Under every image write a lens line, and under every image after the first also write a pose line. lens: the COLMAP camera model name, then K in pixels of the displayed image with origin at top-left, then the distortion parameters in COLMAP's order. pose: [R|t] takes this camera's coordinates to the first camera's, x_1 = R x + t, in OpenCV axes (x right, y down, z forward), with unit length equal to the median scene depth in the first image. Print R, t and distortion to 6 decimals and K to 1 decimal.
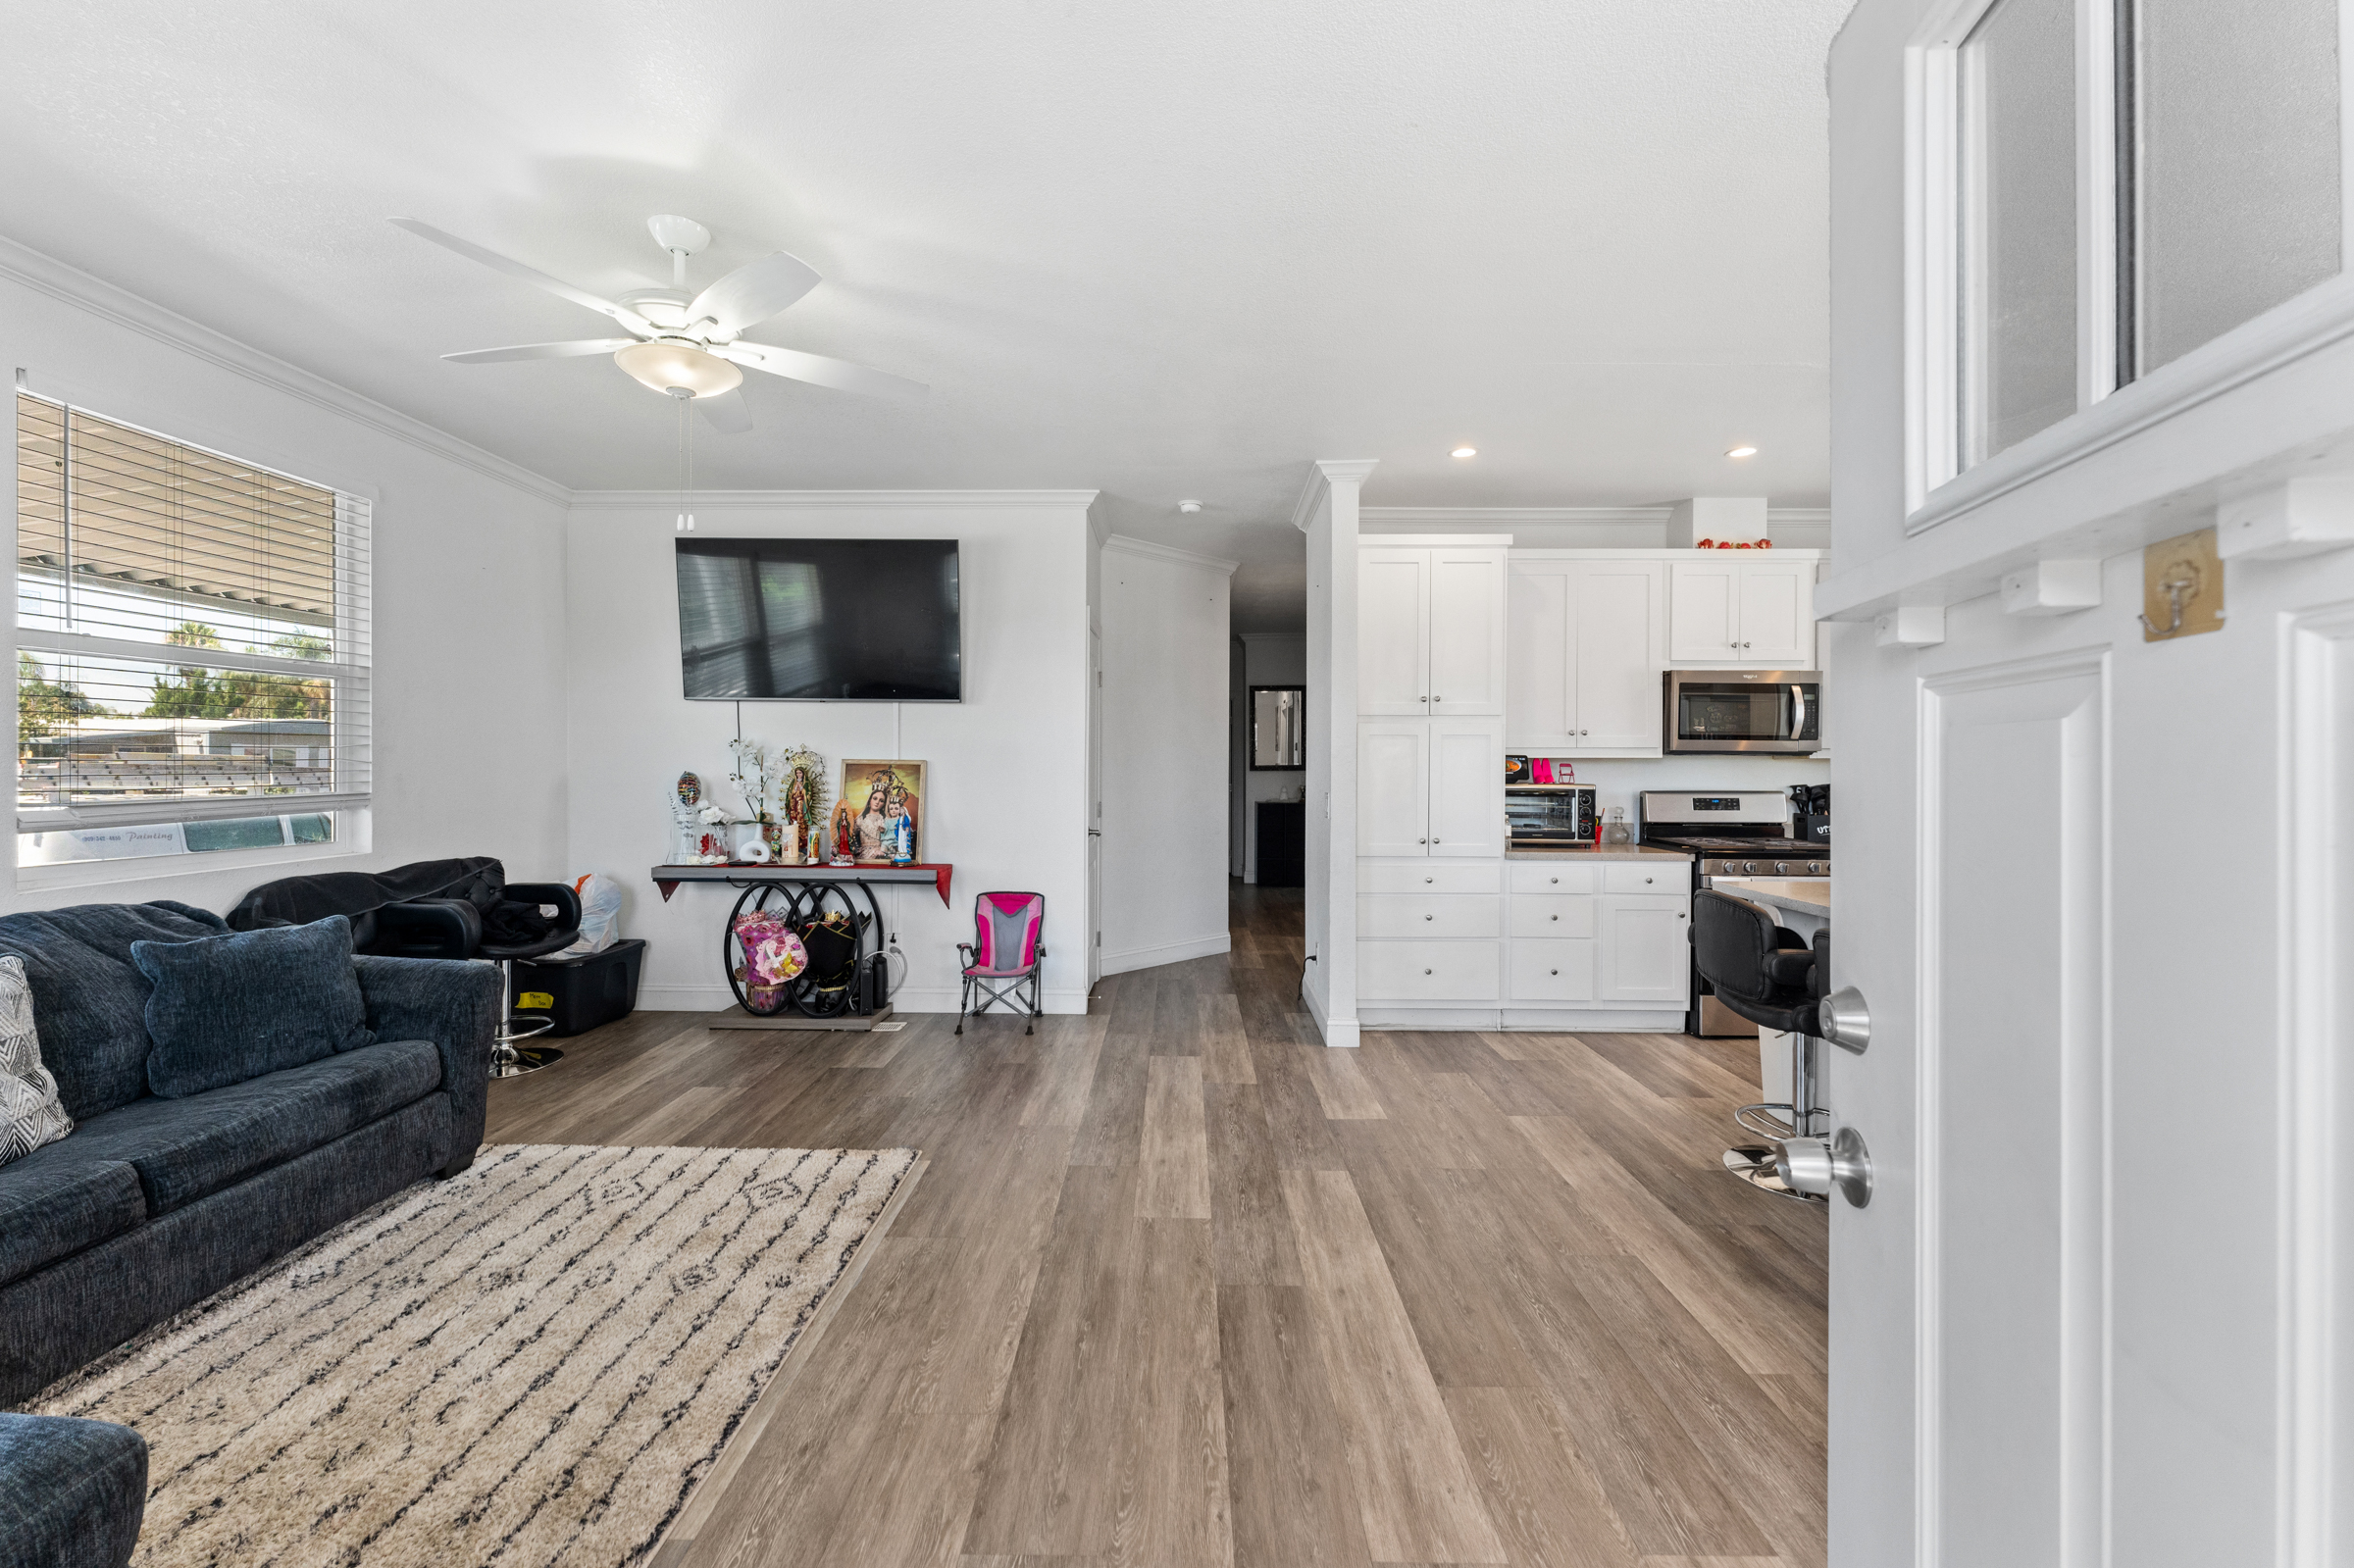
lens RADIAL K [[944.1, 0, 1169.3], [0, 944.1, 769.2], [0, 0, 1]] dist [0.003833, -0.000904]
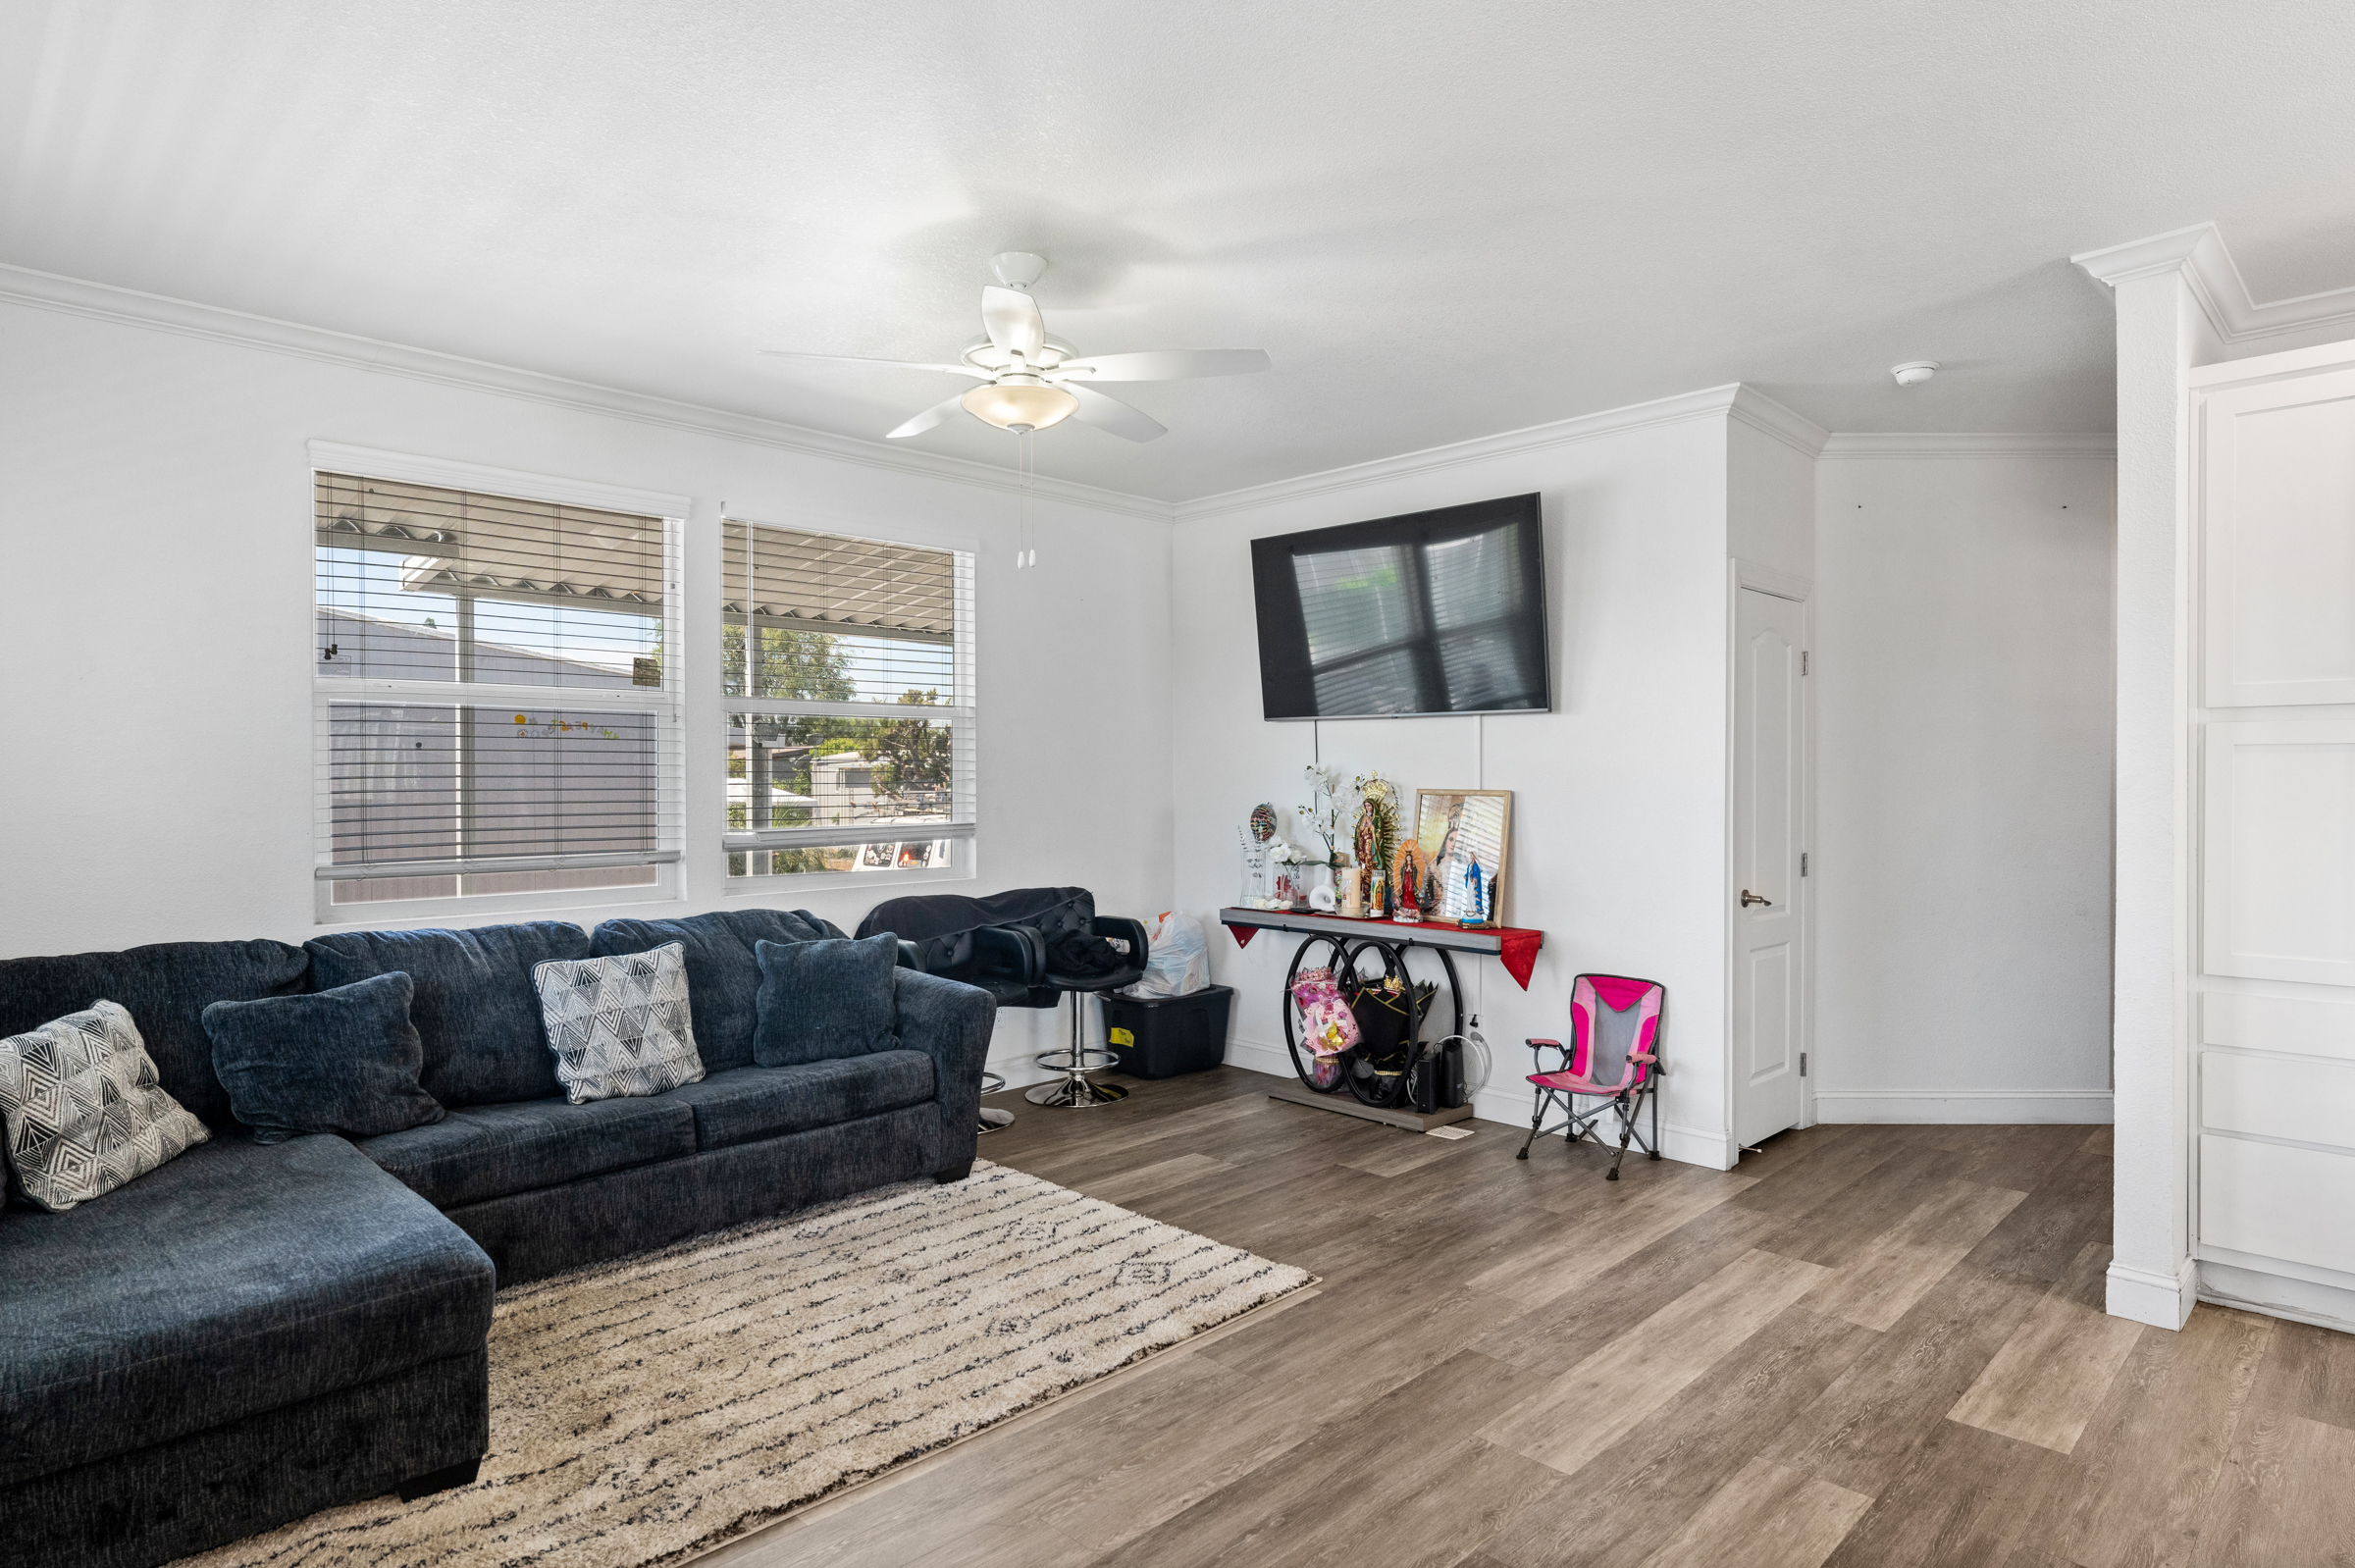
lens RADIAL K [[1299.9, 0, 1179.0], [0, 1299.9, 788.7], [0, 0, 1]] dist [-0.002334, 0.002292]
pose [[0.718838, 0.001044, -0.695177, 0.307421], [0.000526, 0.999998, 0.002046, -0.014360], [0.695177, -0.001836, 0.718836, 0.080532]]
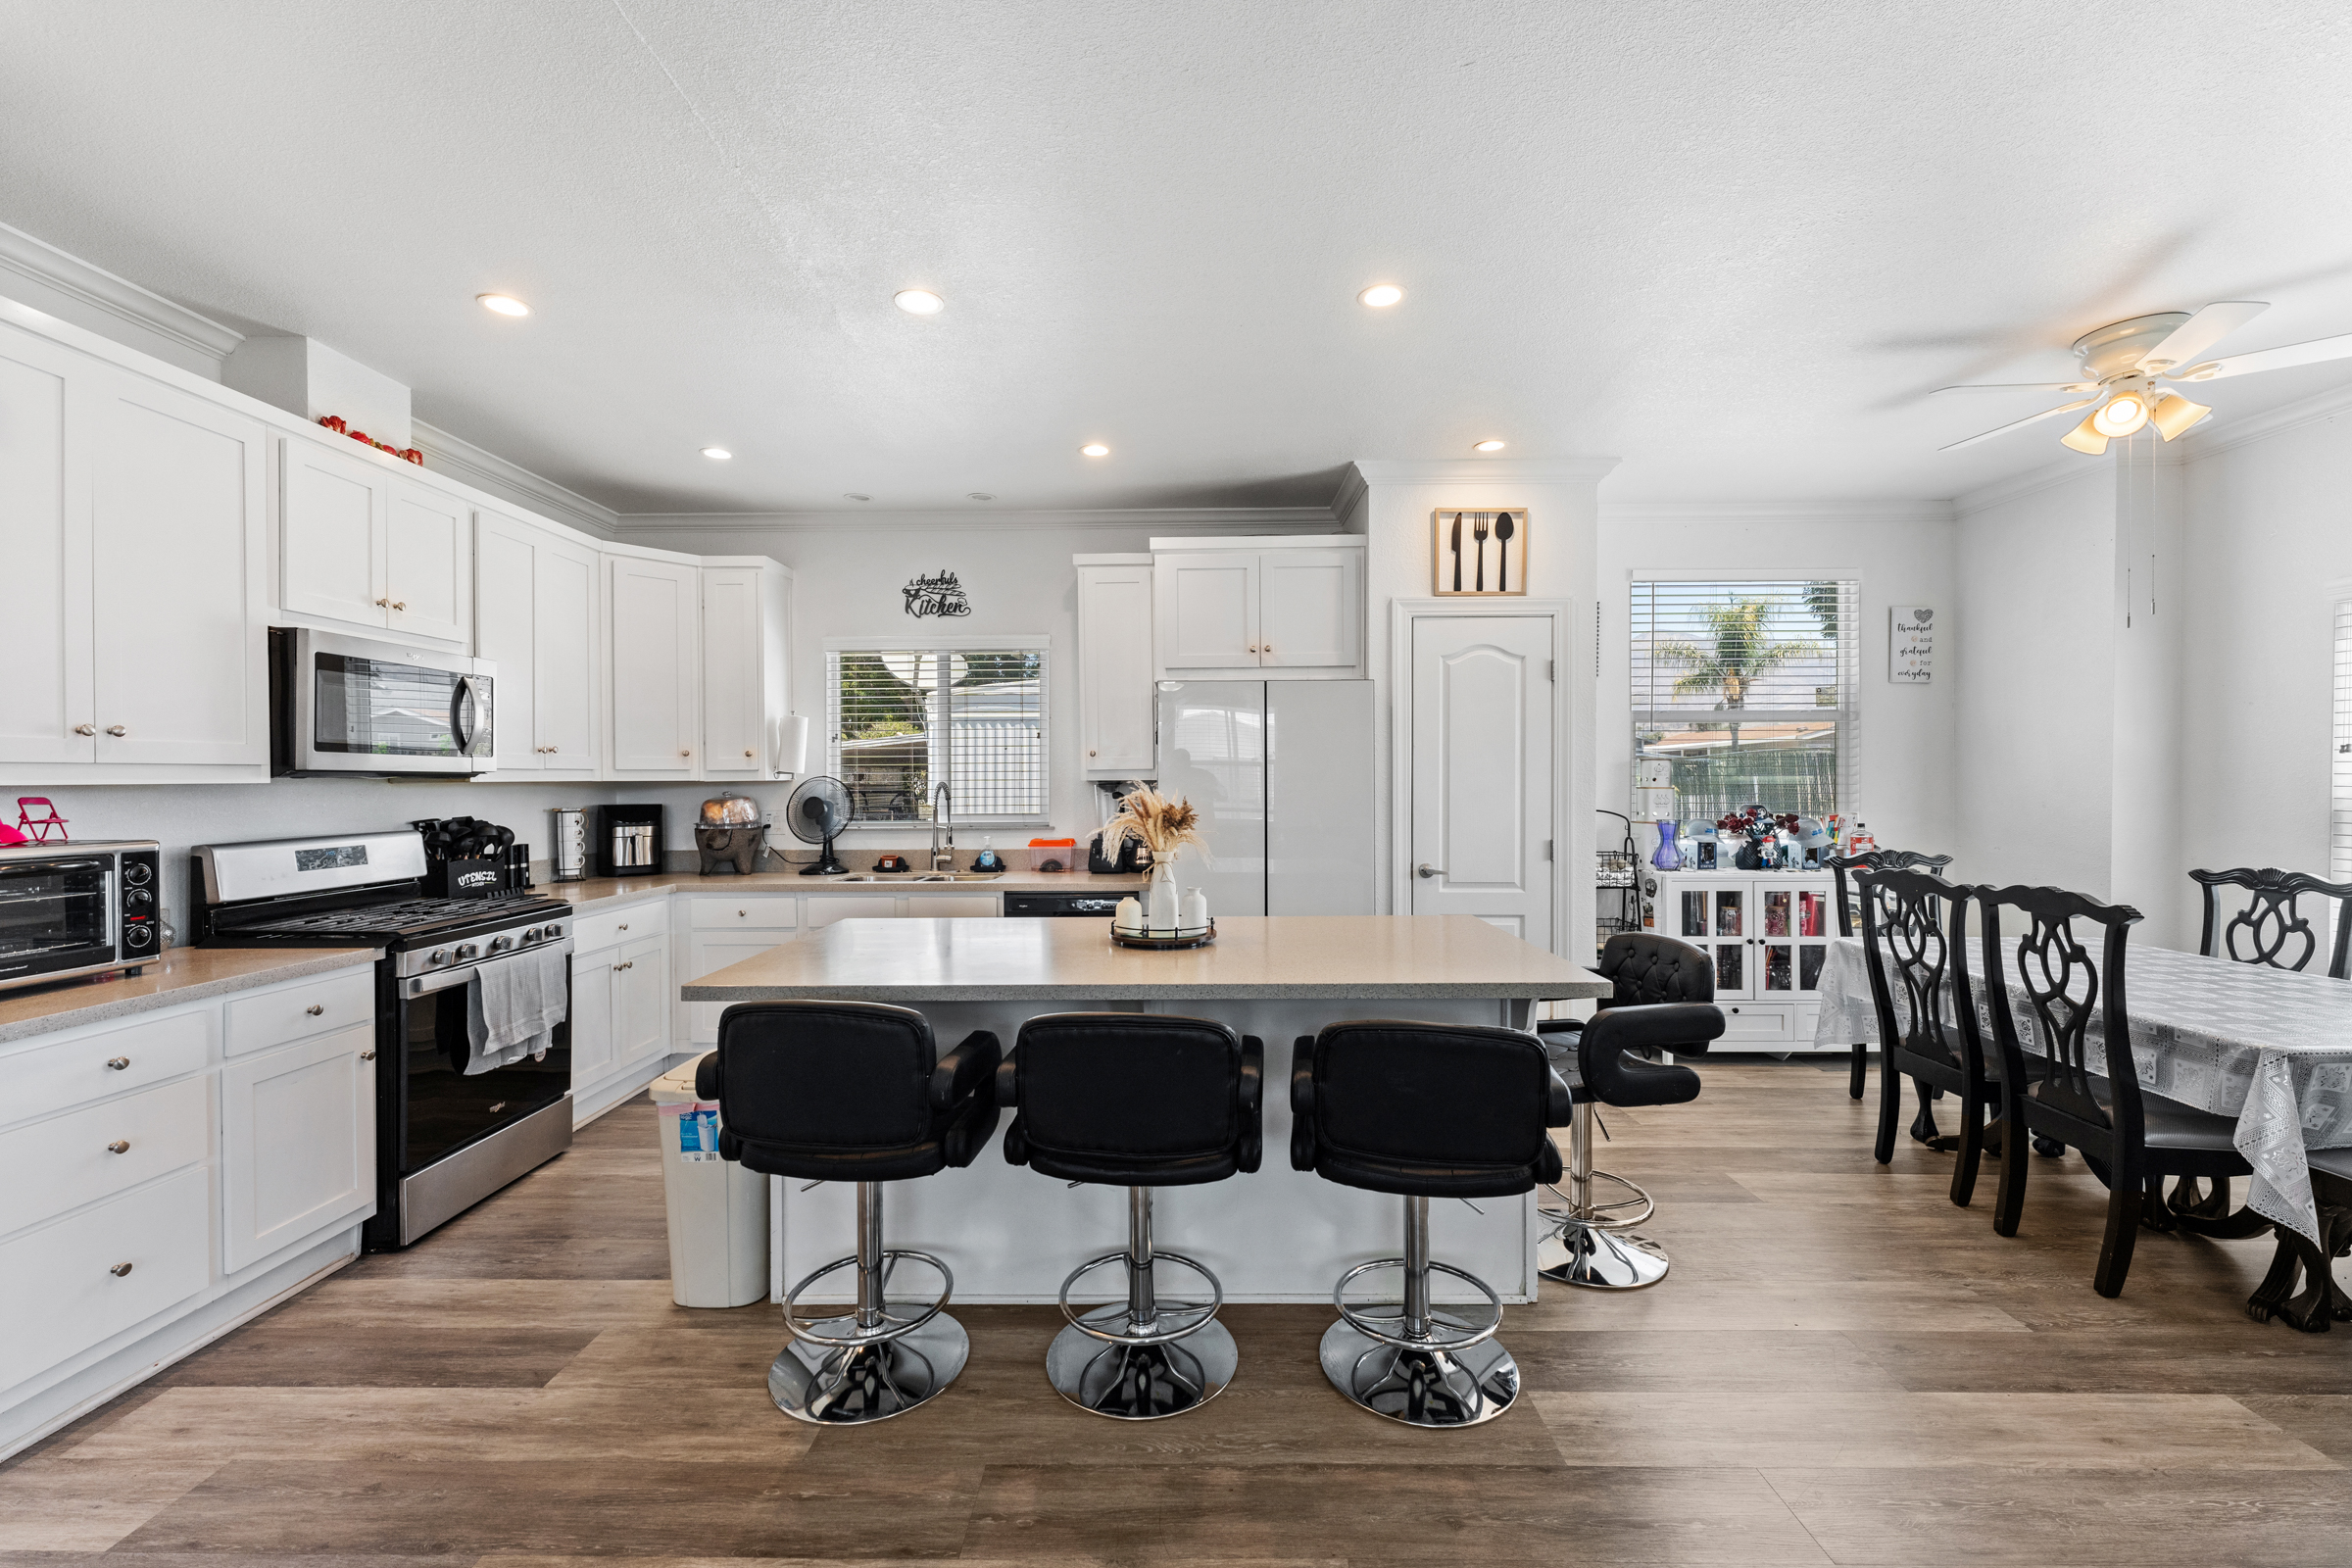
lens RADIAL K [[943.4, 0, 1173.9], [0, 943.4, 783.5], [0, 0, 1]] dist [0.003833, -0.000904]
pose [[0.000697, -0.008888, 0.999960, -0.035372], [0.008157, 0.999927, 0.008882, -0.013619], [-0.999966, 0.008150, 0.000770, 0.529633]]
